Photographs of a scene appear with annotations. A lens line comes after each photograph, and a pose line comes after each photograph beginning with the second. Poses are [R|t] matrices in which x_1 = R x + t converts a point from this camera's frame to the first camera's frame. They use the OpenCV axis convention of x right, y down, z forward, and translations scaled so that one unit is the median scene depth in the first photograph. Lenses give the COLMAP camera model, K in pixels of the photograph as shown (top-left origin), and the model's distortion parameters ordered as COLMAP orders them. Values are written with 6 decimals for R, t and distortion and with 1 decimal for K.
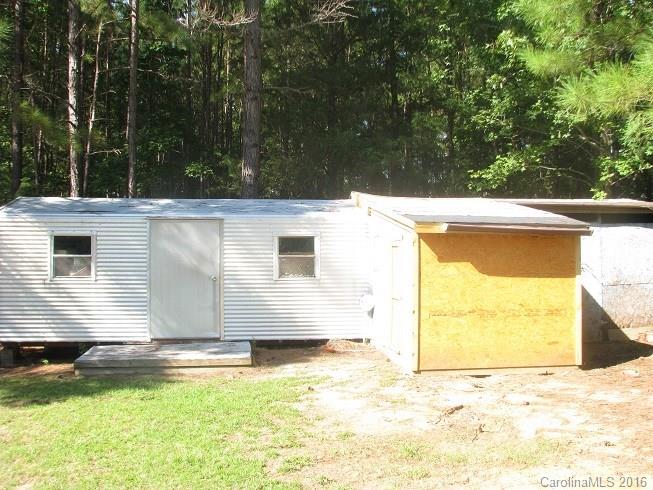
lens RADIAL K [[732.2, 0, 326.5], [0, 732.2, 245.0], [0, 0, 1]] dist [-0.209082, 0.247332]
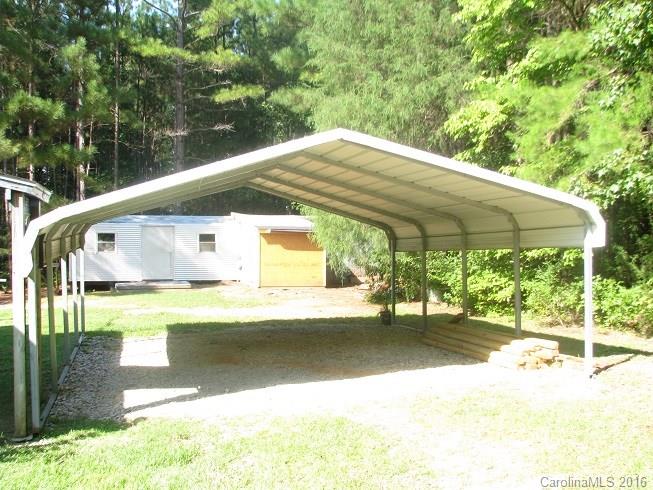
lens RADIAL K [[732.2, 0, 326.5], [0, 732.2, 245.0], [0, 0, 1]] dist [-0.209082, 0.247332]
pose [[0.982909, 0.002714, 0.184072, -0.095269], [-0.003647, 0.999982, 0.004733, 0.010693], [-0.184056, -0.005323, 0.982901, -1.289007]]
